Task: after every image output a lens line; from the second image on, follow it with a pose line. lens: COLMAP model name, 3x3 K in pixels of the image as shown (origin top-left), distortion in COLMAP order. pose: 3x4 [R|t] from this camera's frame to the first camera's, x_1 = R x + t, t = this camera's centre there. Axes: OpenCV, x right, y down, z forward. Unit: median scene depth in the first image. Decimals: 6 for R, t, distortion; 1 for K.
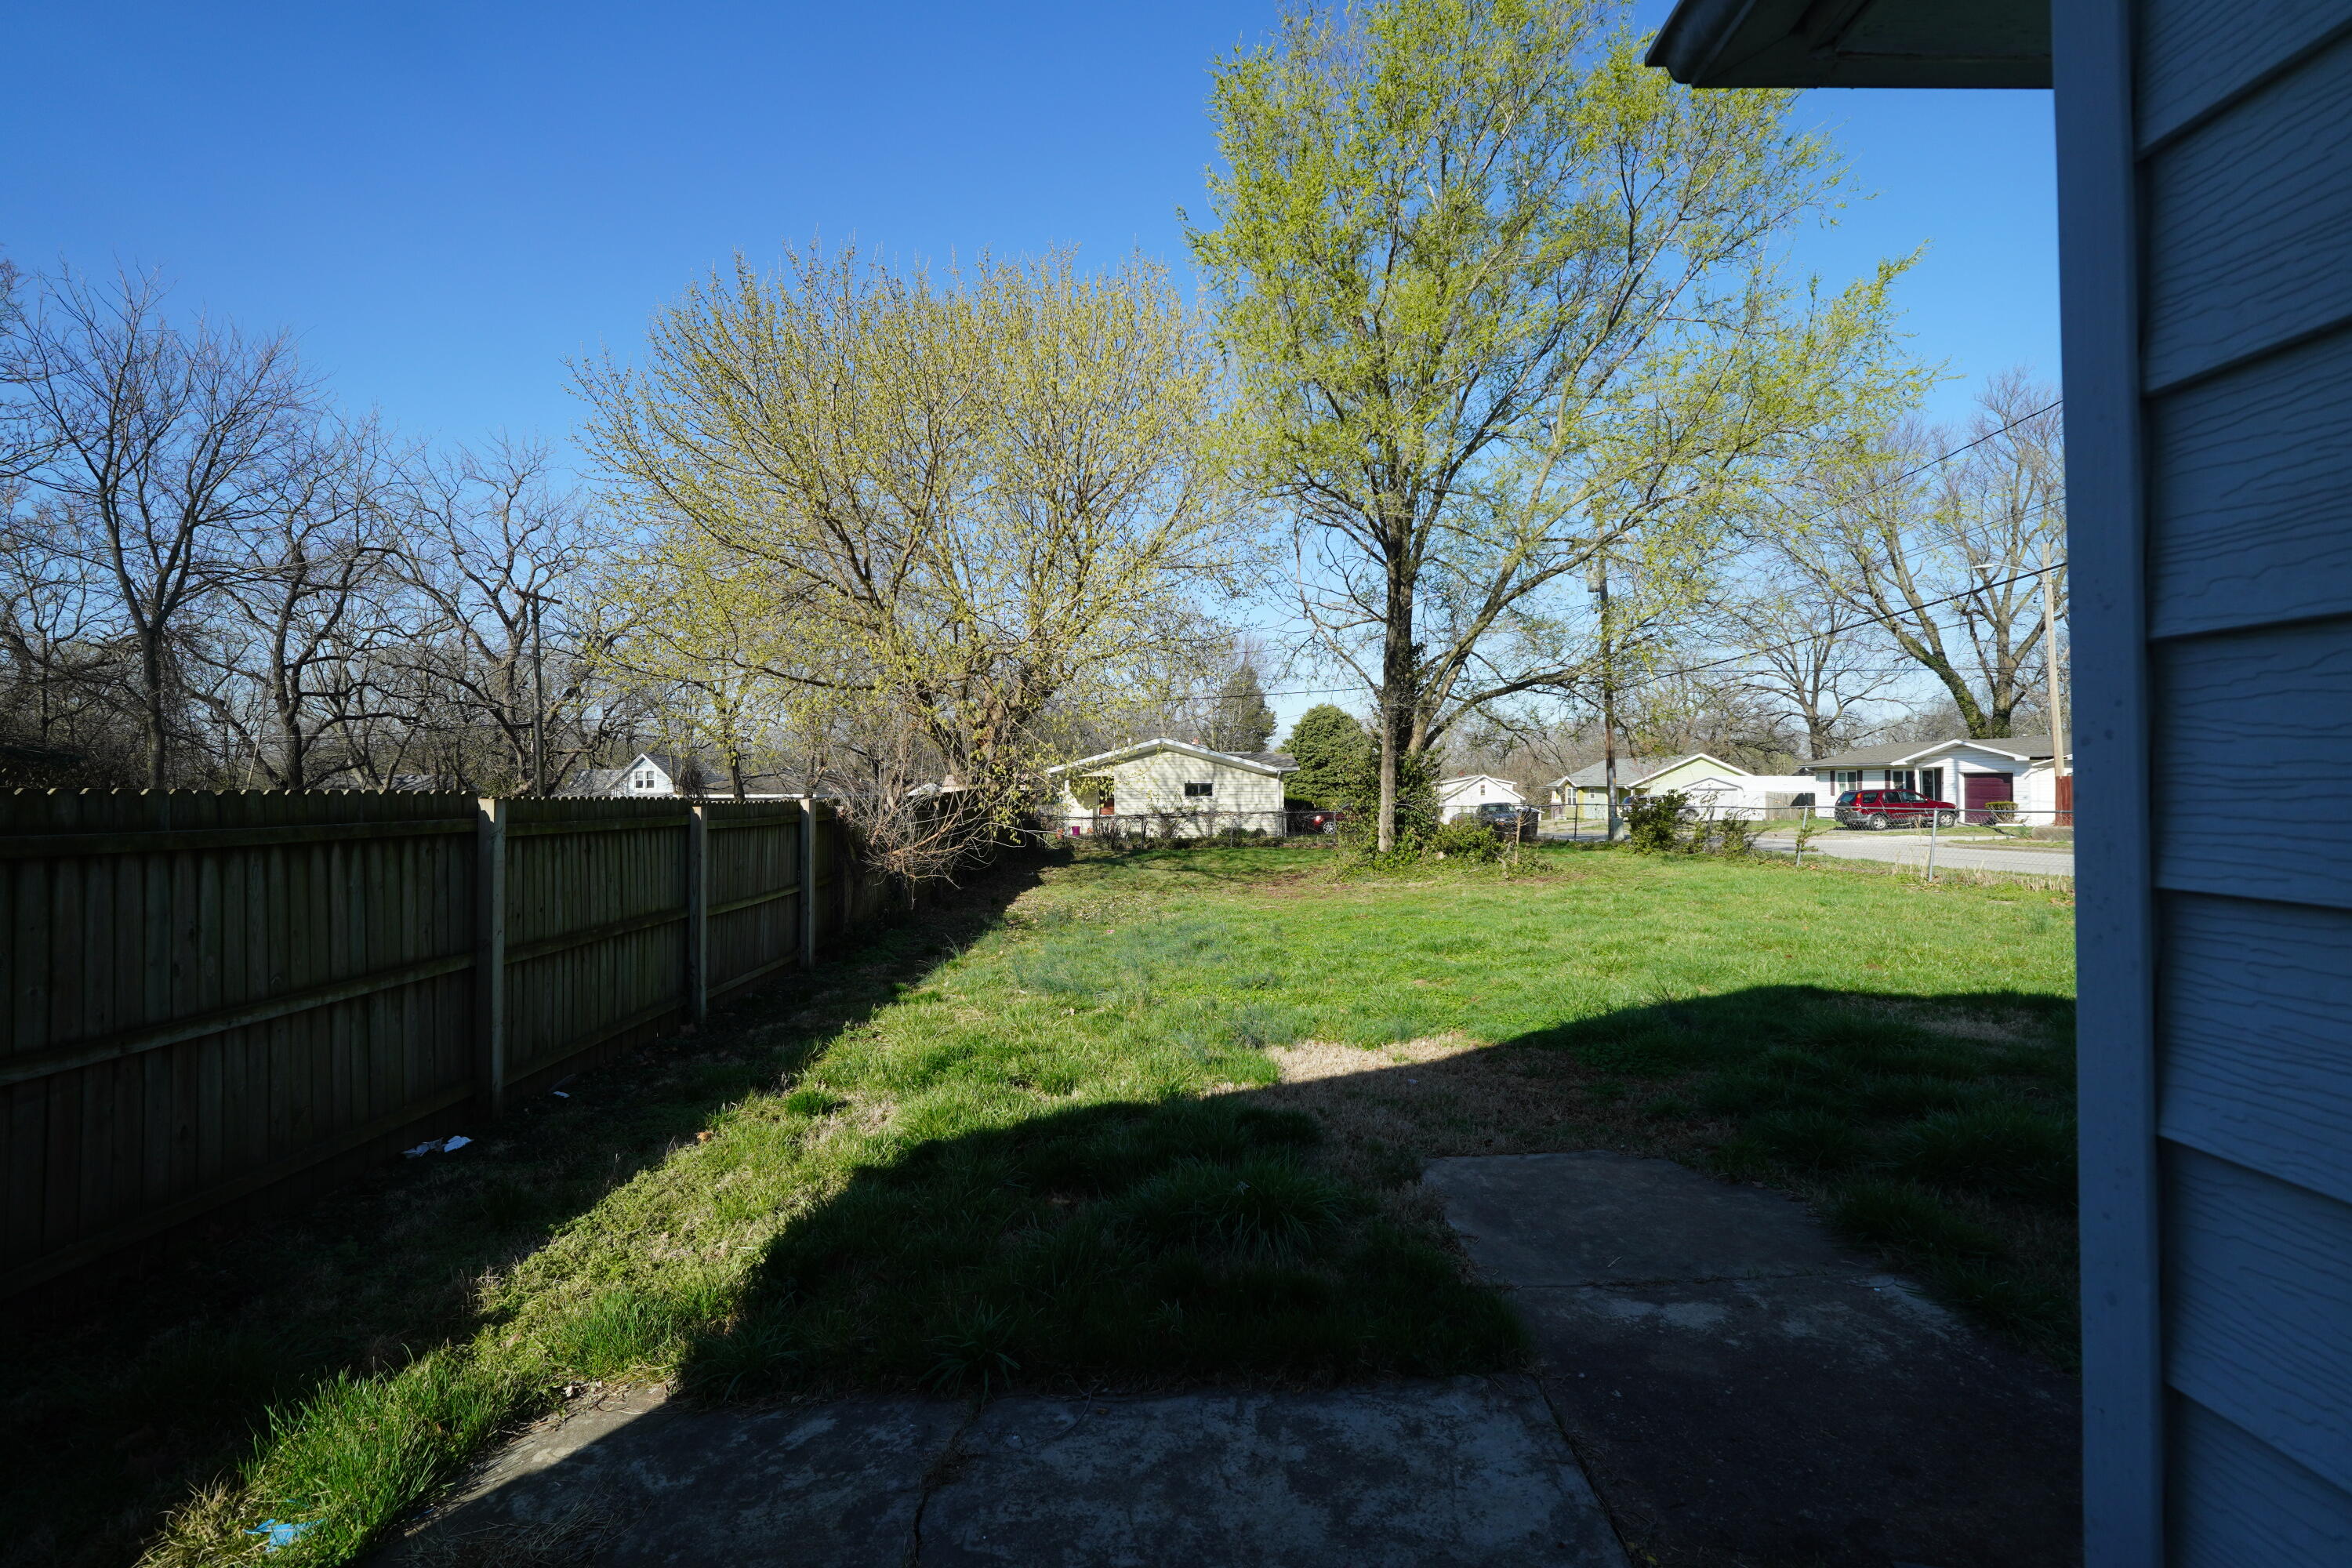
lens RADIAL K [[990.8, 0, 1171.2], [0, 990.8, 776.1], [0, 0, 1]] dist [-0.017055, 0.006951]
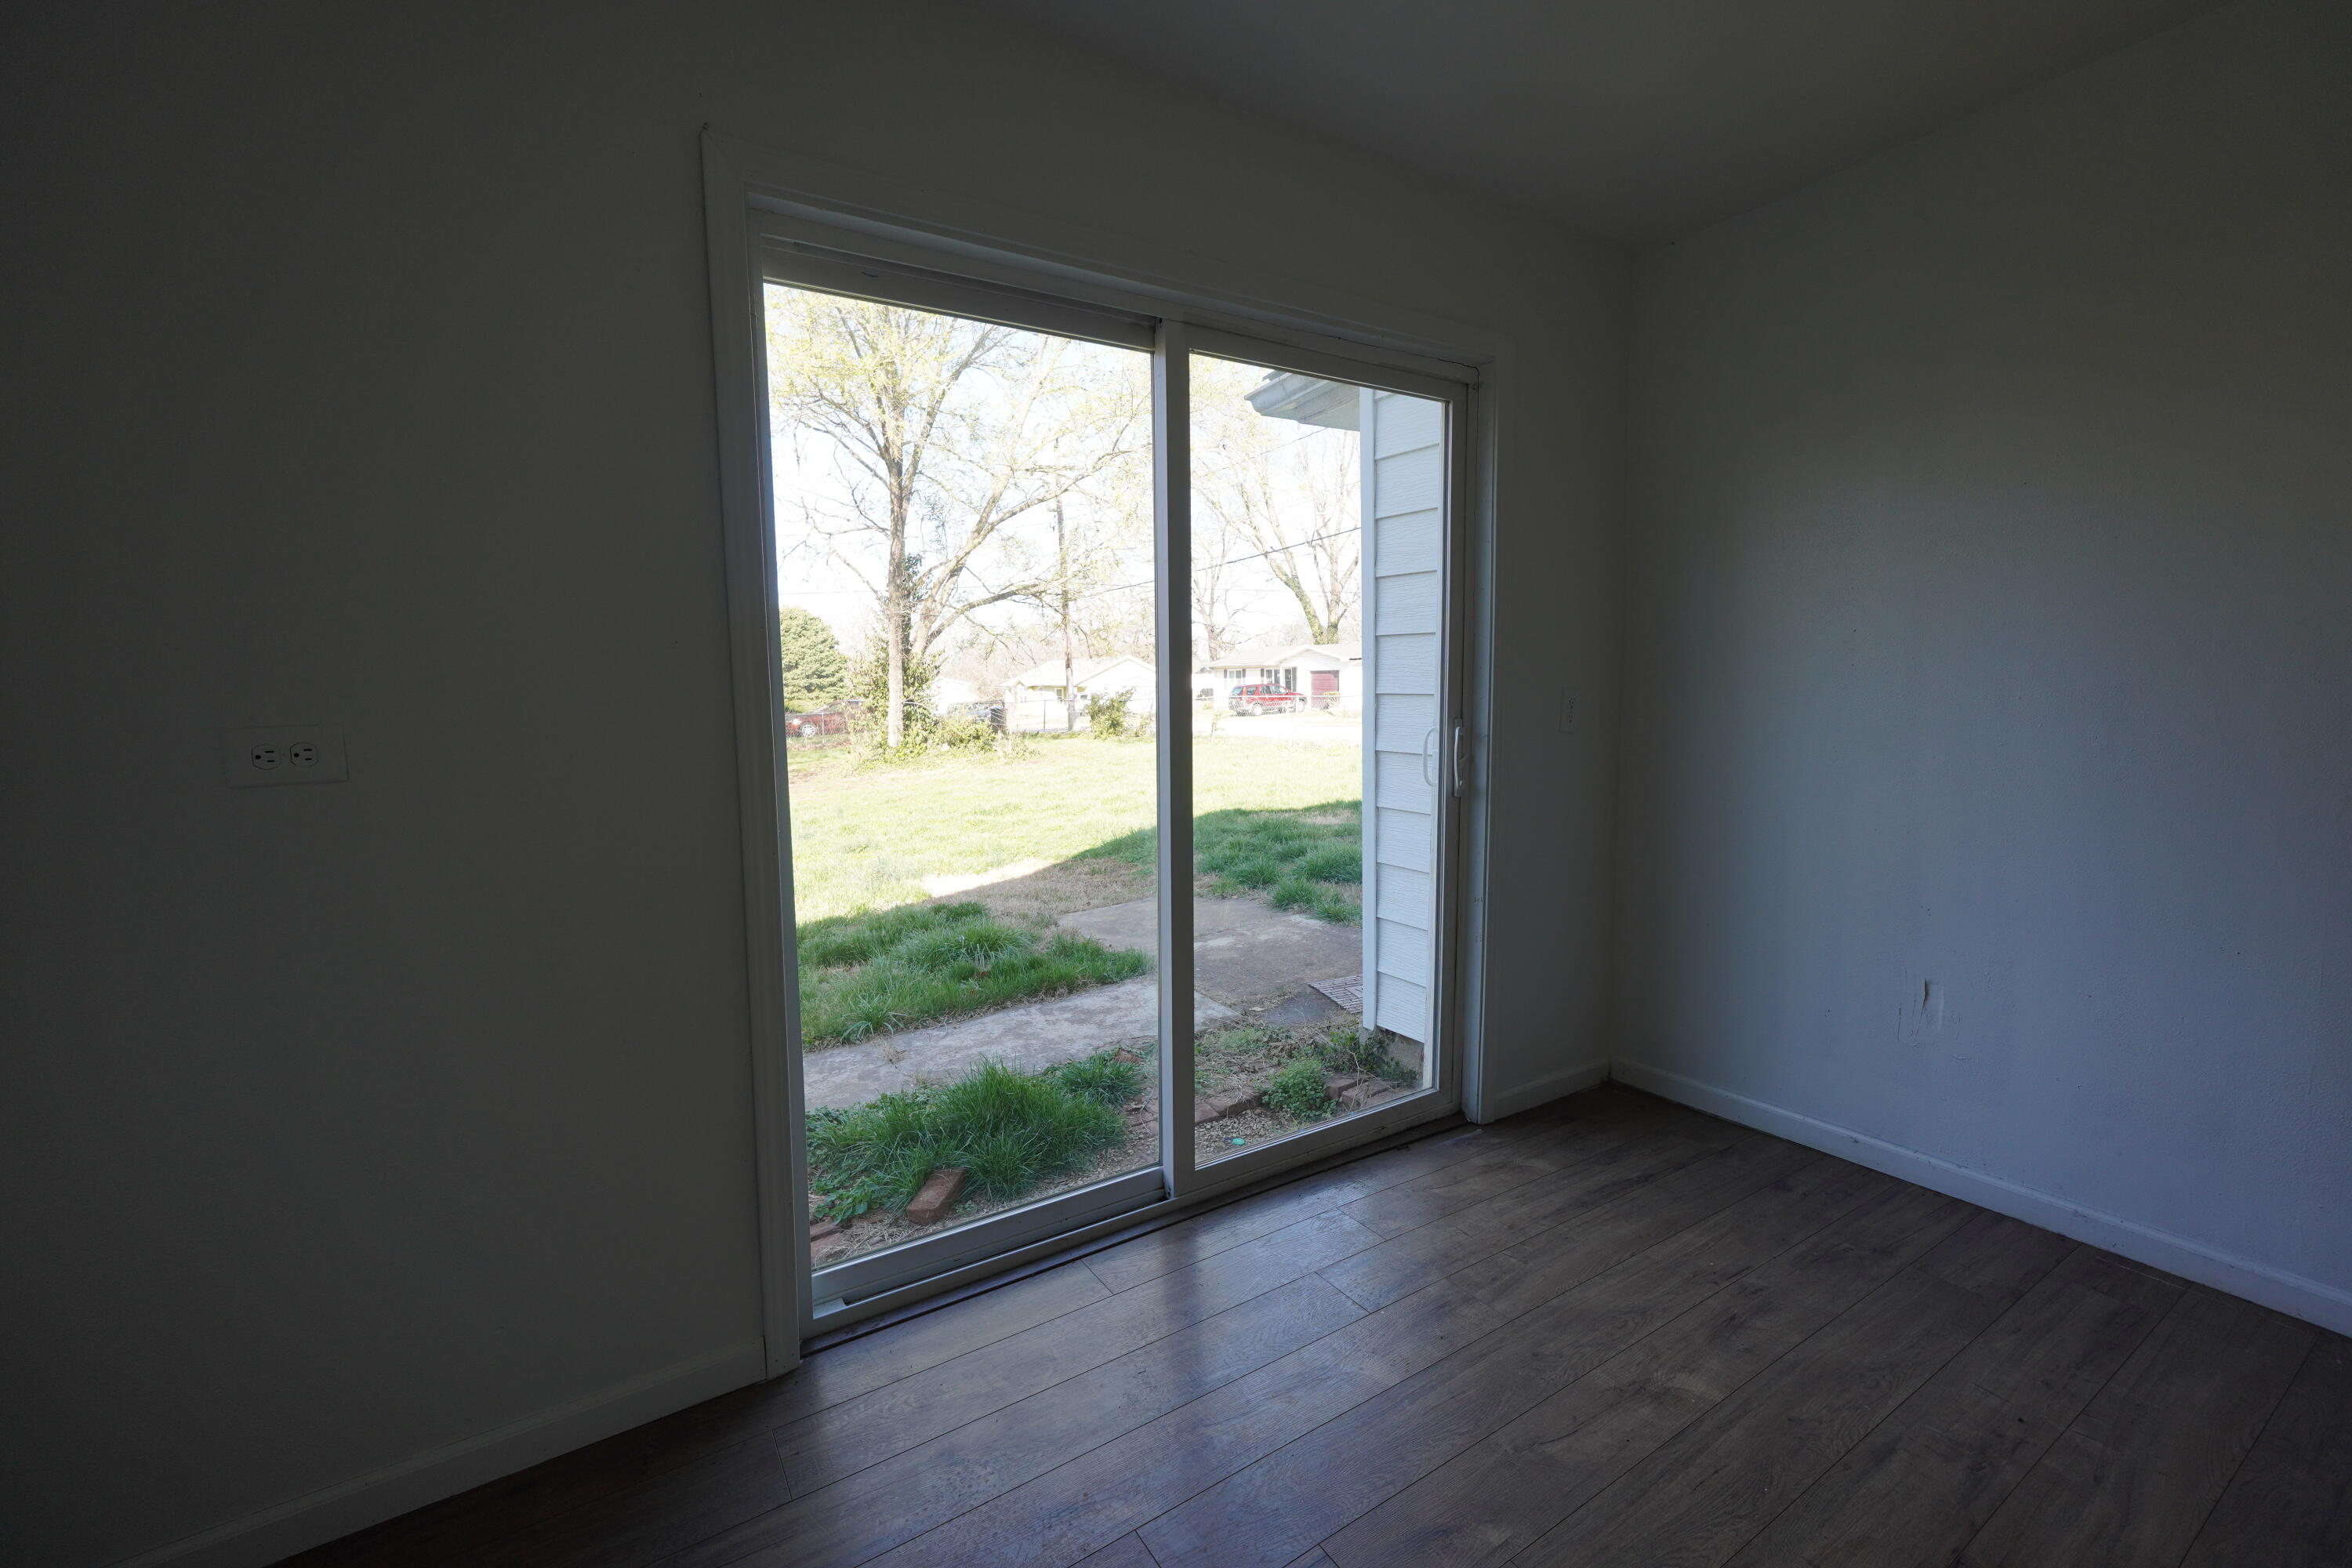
lens RADIAL K [[988.2, 0, 1155.0], [0, 988.2, 786.2], [0, 0, 1]] dist [0.000692, 0.006679]
pose [[0.864513, -0.065695, 0.498298, -0.084288], [0.010954, 0.993648, 0.111999, 0.000500], [-0.502490, -0.091366, 0.859742, -0.094649]]
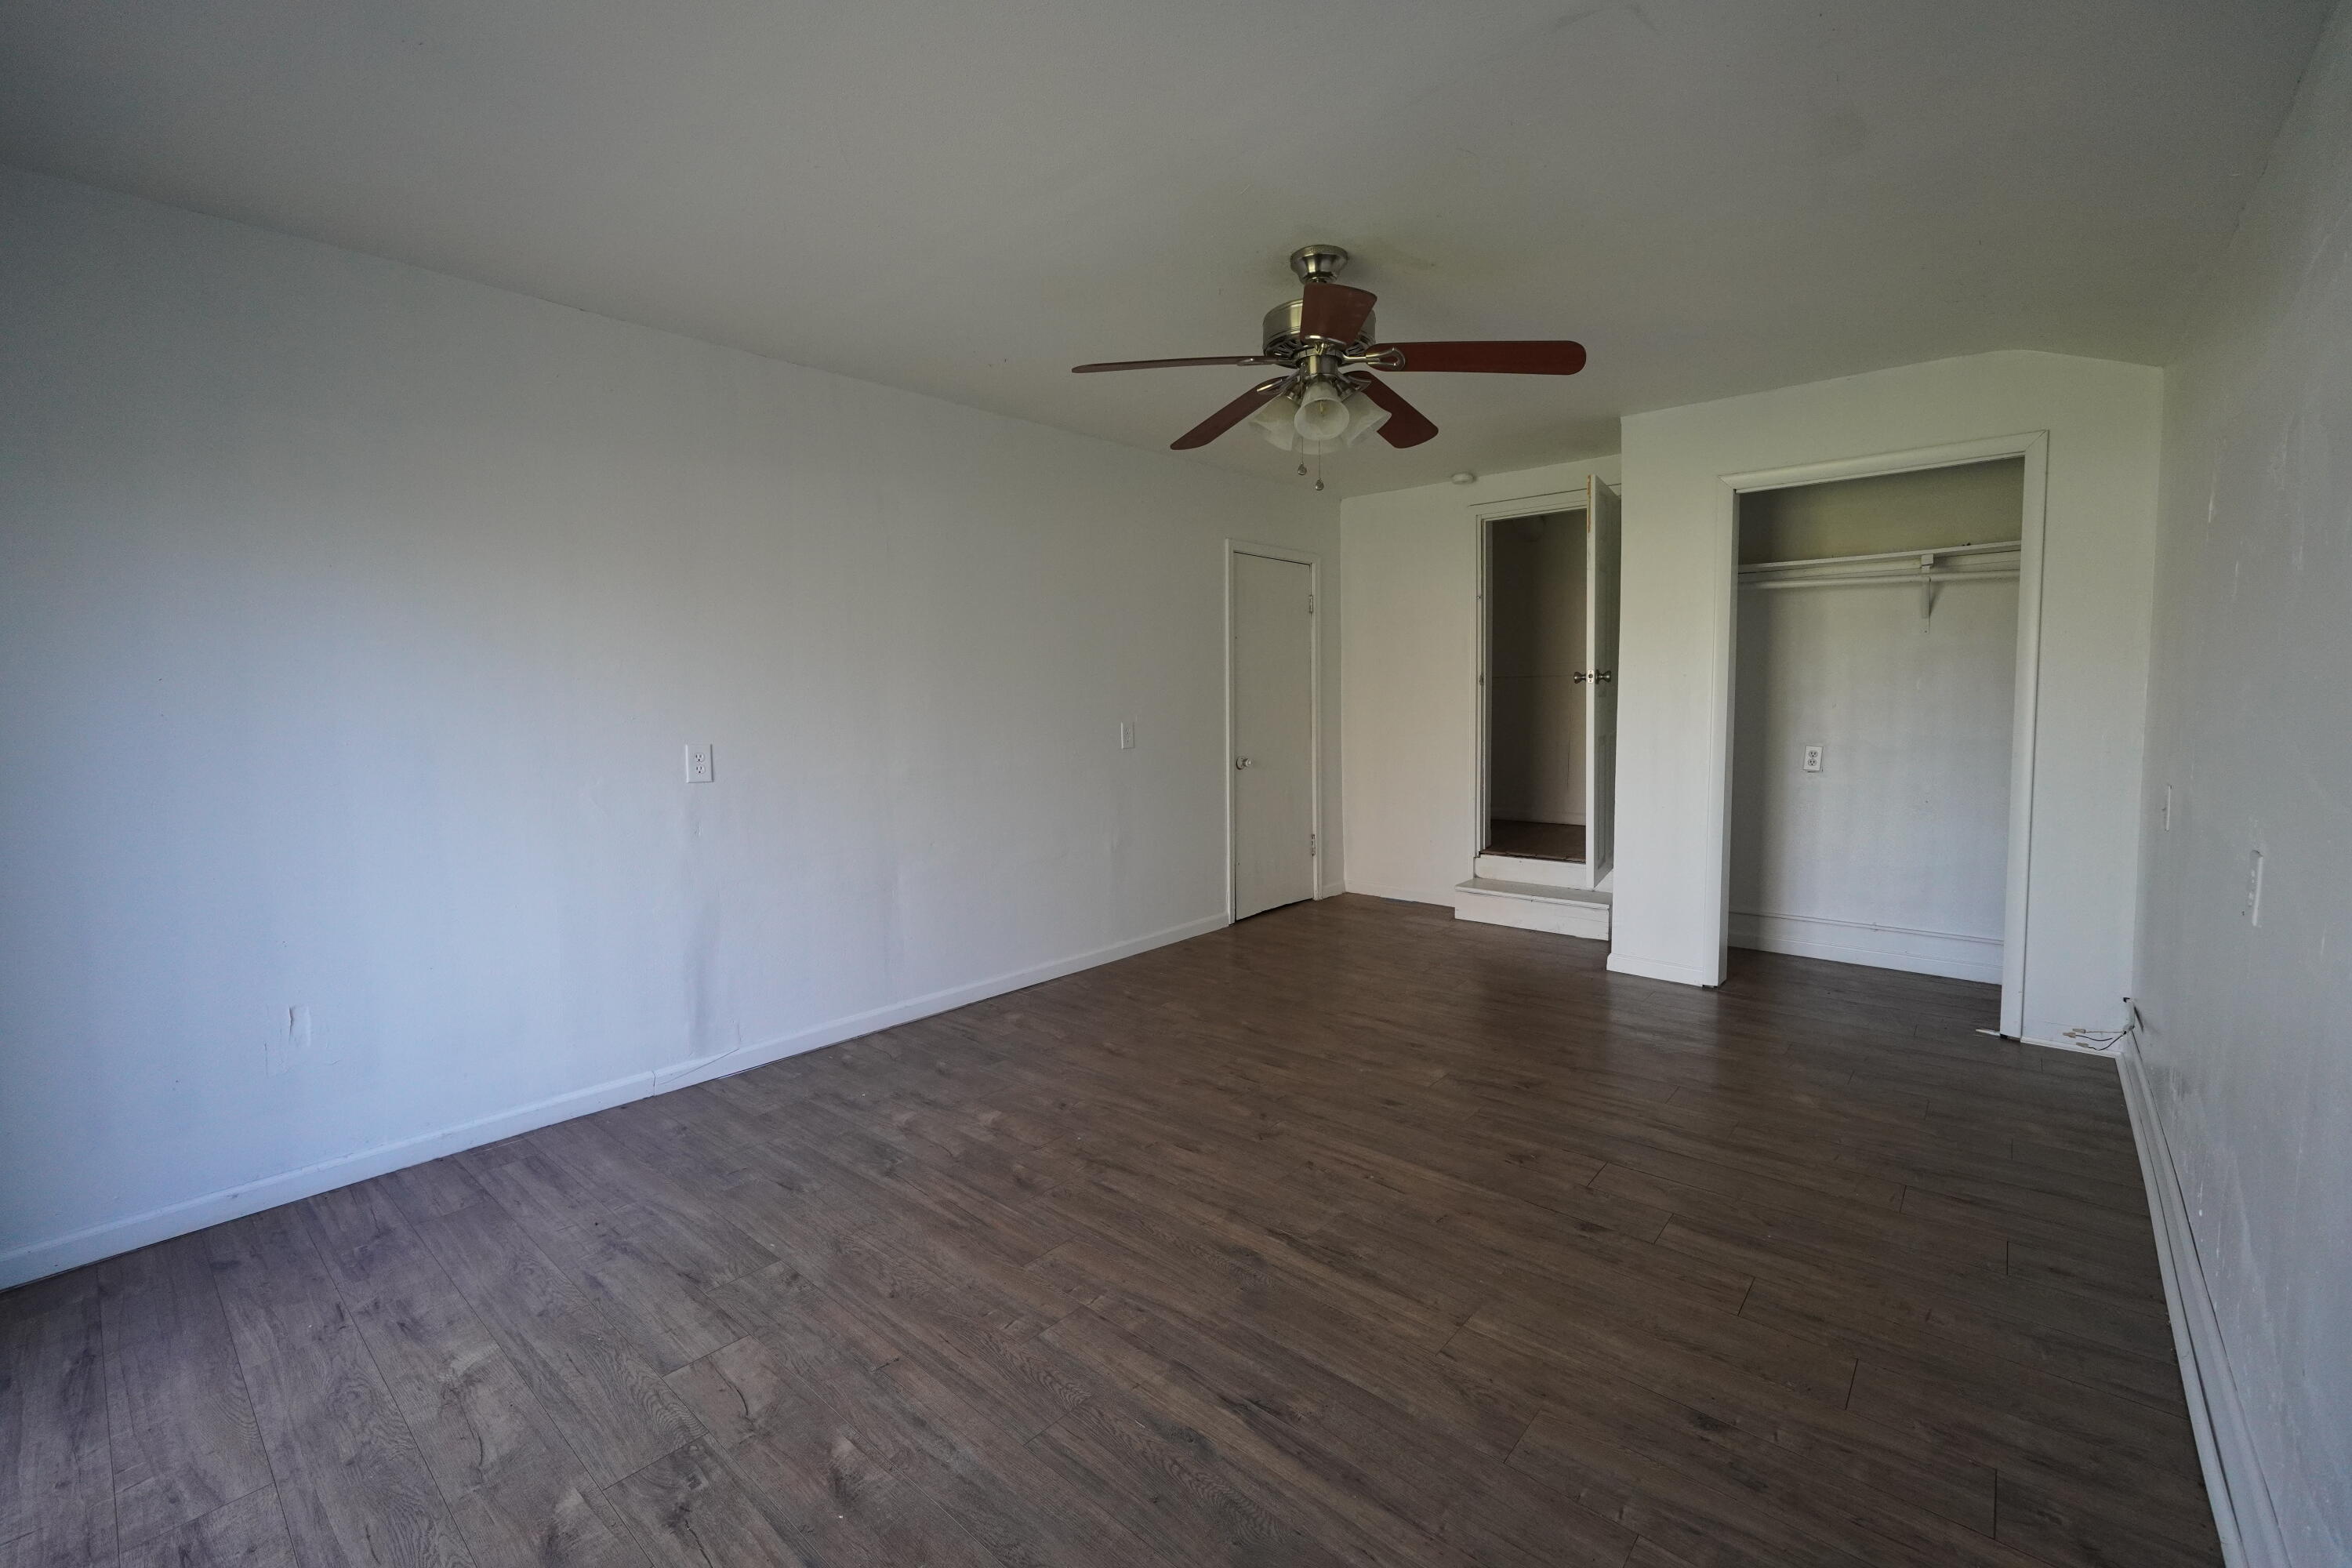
lens RADIAL K [[990.8, 0, 1171.2], [0, 990.8, 776.1], [0, 0, 1]] dist [-0.017055, 0.006951]
pose [[-0.734255, -0.034249, 0.678009, -0.117954], [0.000686, 0.998689, 0.051191, 0.000740], [-0.678874, 0.038052, -0.733269, -0.026231]]
